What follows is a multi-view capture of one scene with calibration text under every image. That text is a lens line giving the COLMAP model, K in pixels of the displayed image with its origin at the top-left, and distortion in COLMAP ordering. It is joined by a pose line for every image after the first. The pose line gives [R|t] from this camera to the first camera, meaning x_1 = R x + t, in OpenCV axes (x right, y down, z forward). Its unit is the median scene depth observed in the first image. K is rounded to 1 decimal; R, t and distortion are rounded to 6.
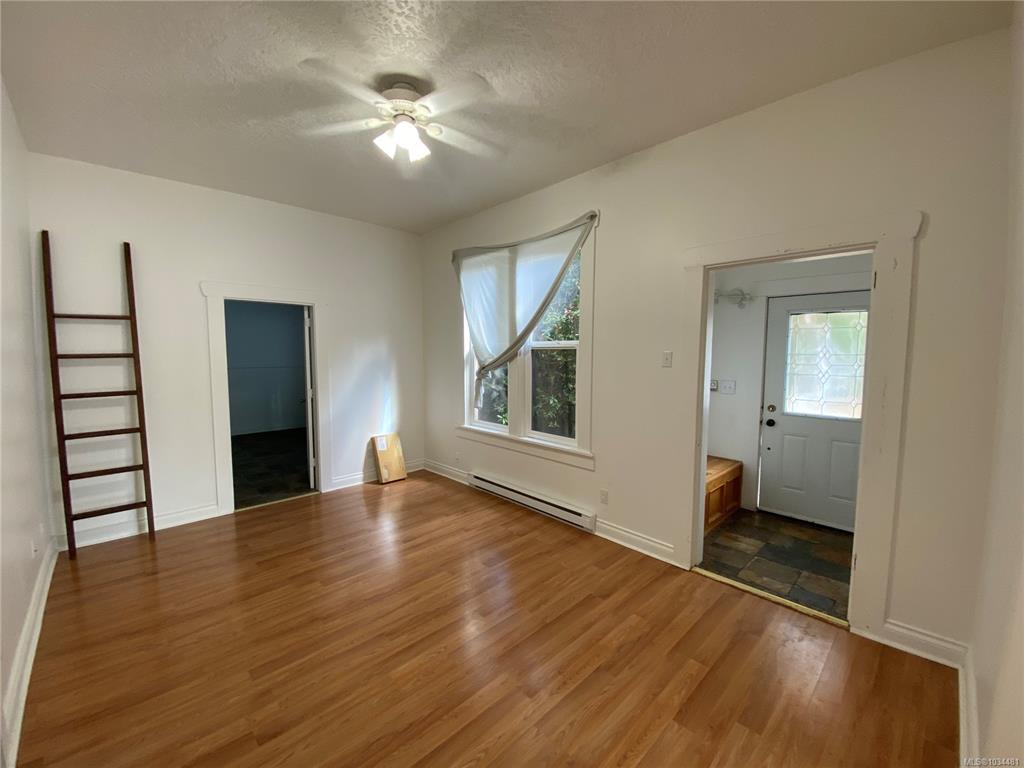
lens RADIAL K [[417.8, 0, 510.6], [0, 417.8, 380.2], [0, 0, 1]] dist [0.051048, -0.043138]
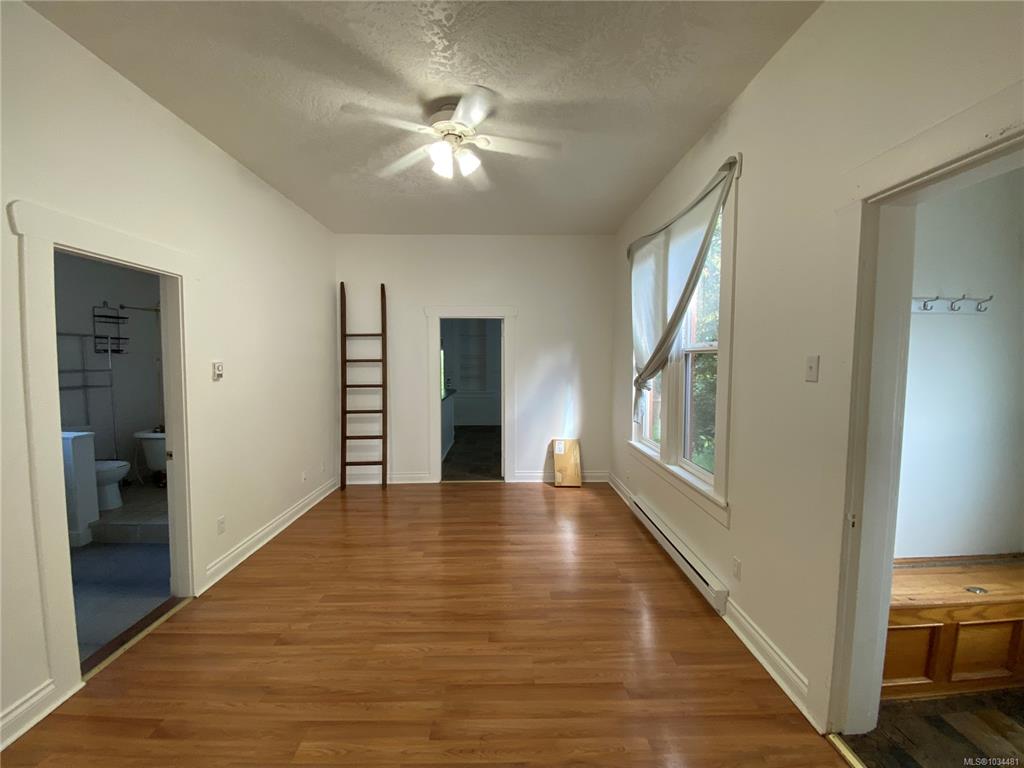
lens RADIAL K [[417.8, 0, 510.6], [0, 417.8, 380.2], [0, 0, 1]] dist [0.051048, -0.043138]
pose [[0.725657, 0.034587, -0.687186, 0.411652], [-0.044974, 0.998984, 0.002788, -0.014321], [0.686585, 0.028883, 0.726476, 0.235520]]
